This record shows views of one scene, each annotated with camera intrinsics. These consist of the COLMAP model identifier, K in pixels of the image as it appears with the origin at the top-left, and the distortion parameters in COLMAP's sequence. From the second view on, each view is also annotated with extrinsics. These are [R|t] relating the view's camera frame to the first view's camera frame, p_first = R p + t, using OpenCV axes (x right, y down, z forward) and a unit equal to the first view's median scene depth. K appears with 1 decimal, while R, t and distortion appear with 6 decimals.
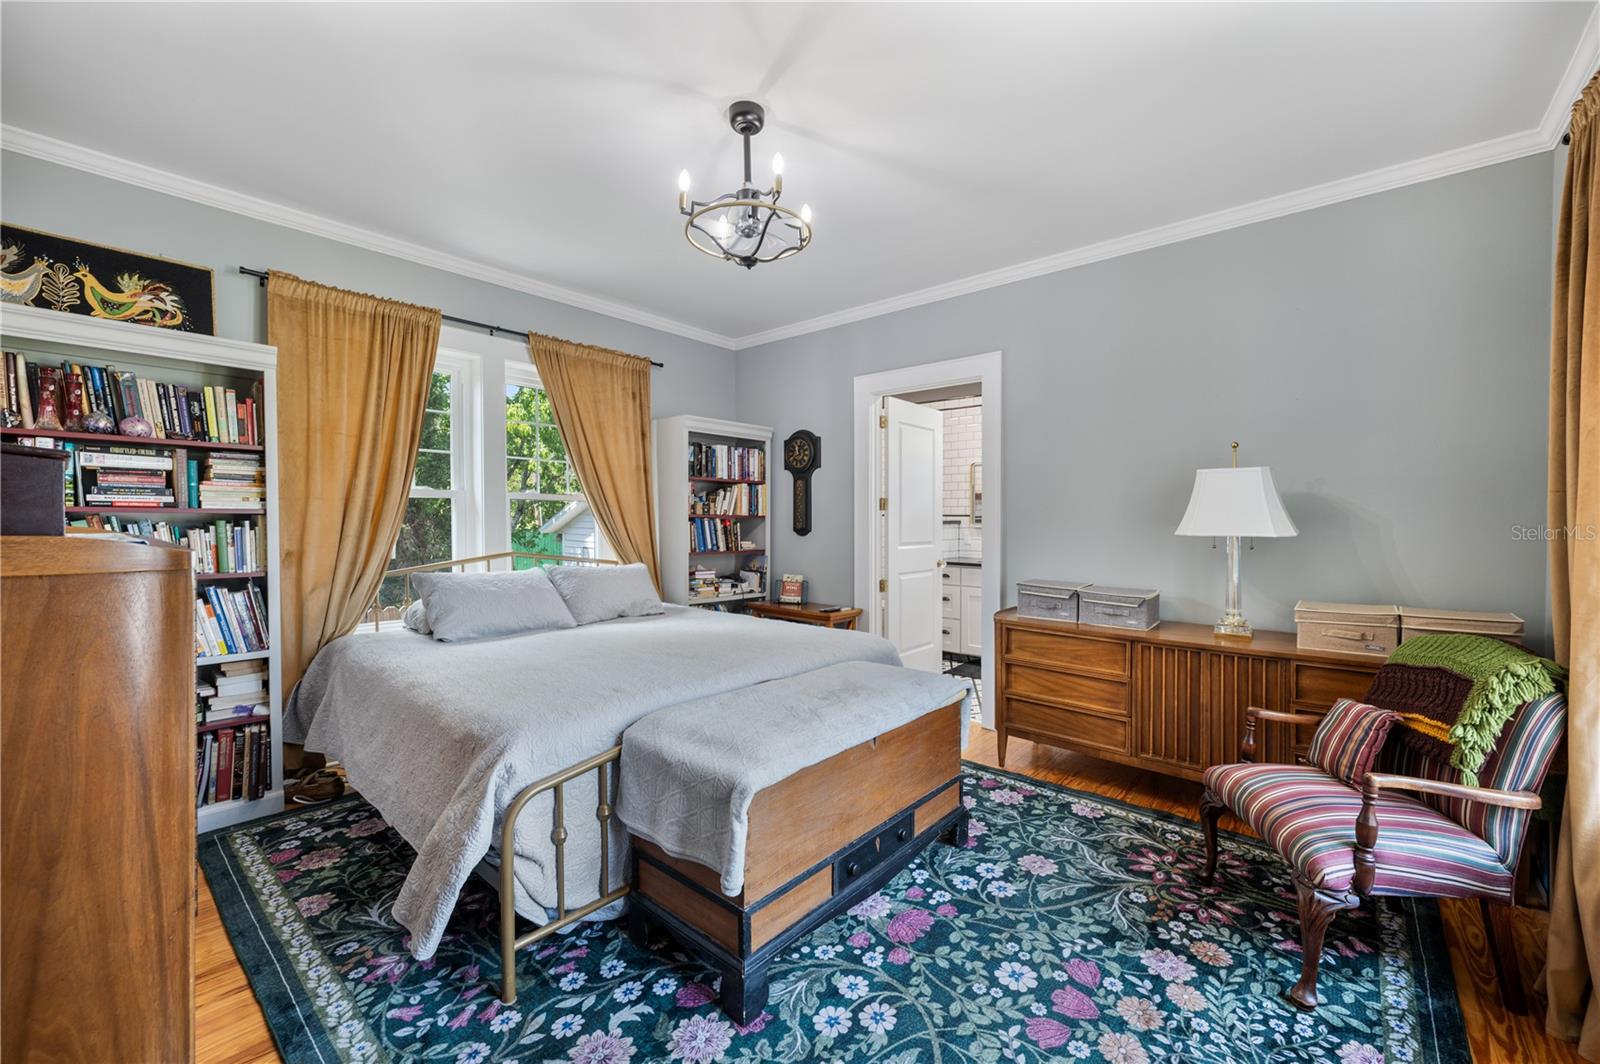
lens RADIAL K [[646.3, 0, 799.4], [0, 646.3, 527.4], [0, 0, 1]] dist [-0.003453, 0.001644]
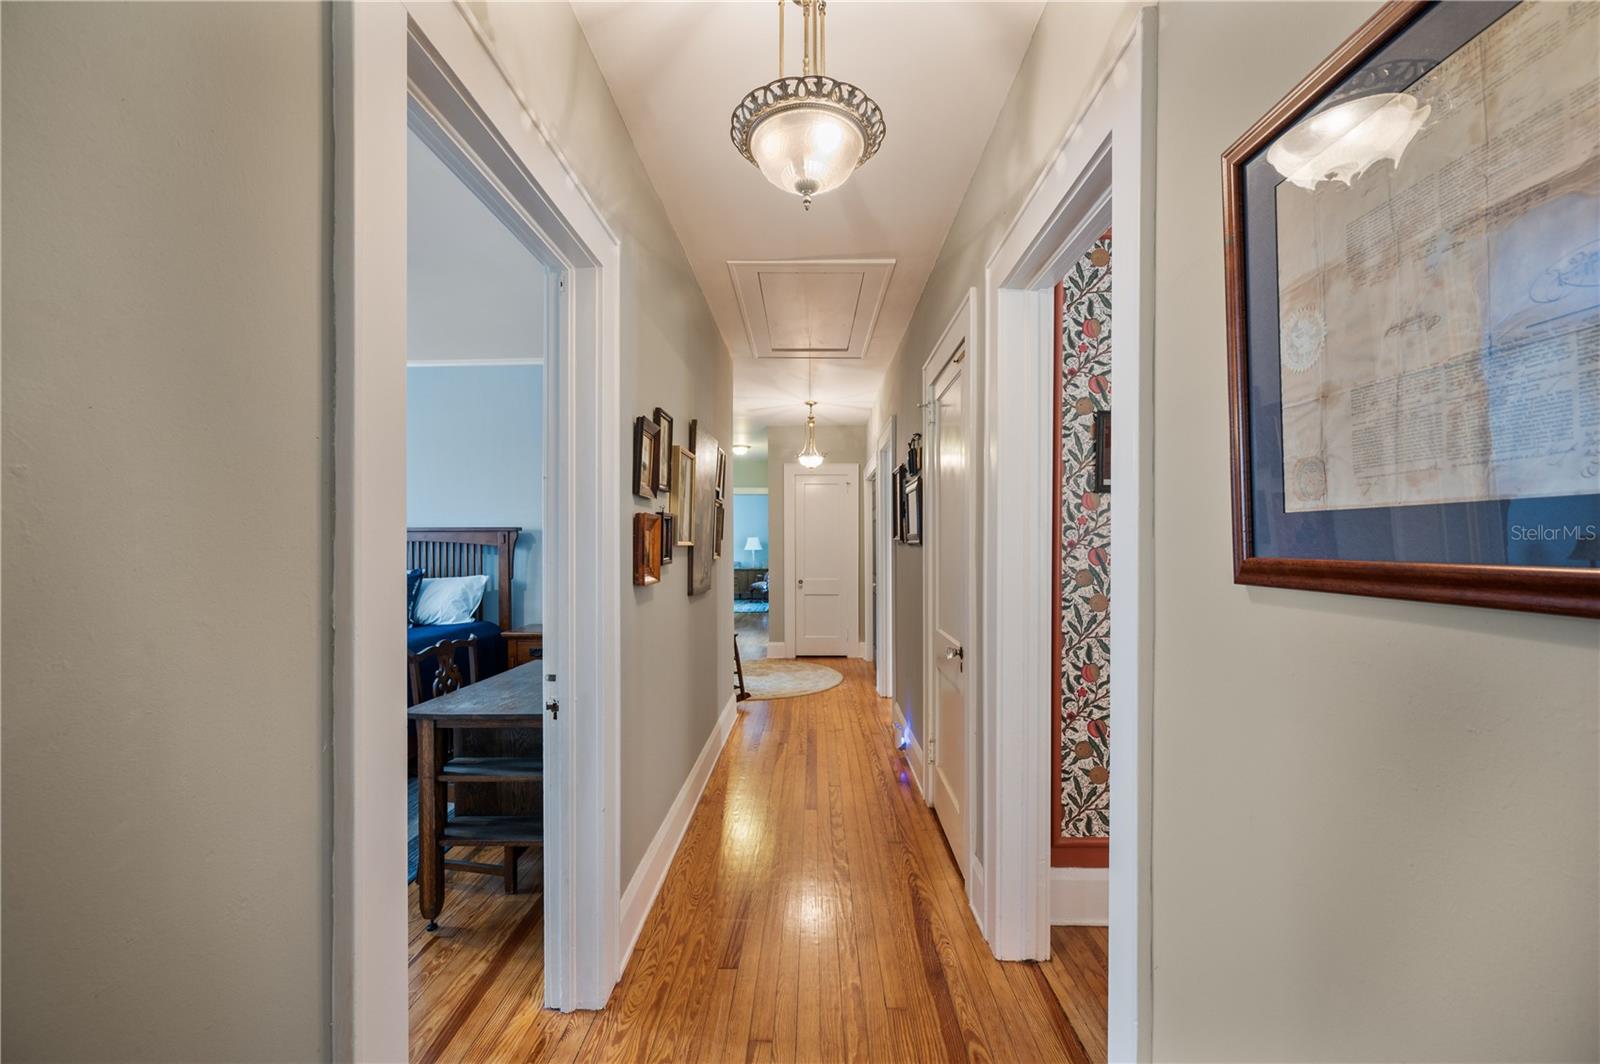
lens RADIAL K [[646.3, 0, 800.3], [0, 646.3, 548.9], [0, 0, 1]] dist [-0.003453, 0.001644]
pose [[0.772305, -0.008088, 0.635200, -2.526182], [0.009978, 0.999950, 0.000600, 0.004989], [-0.635173, 0.005874, 0.772347, -3.531538]]
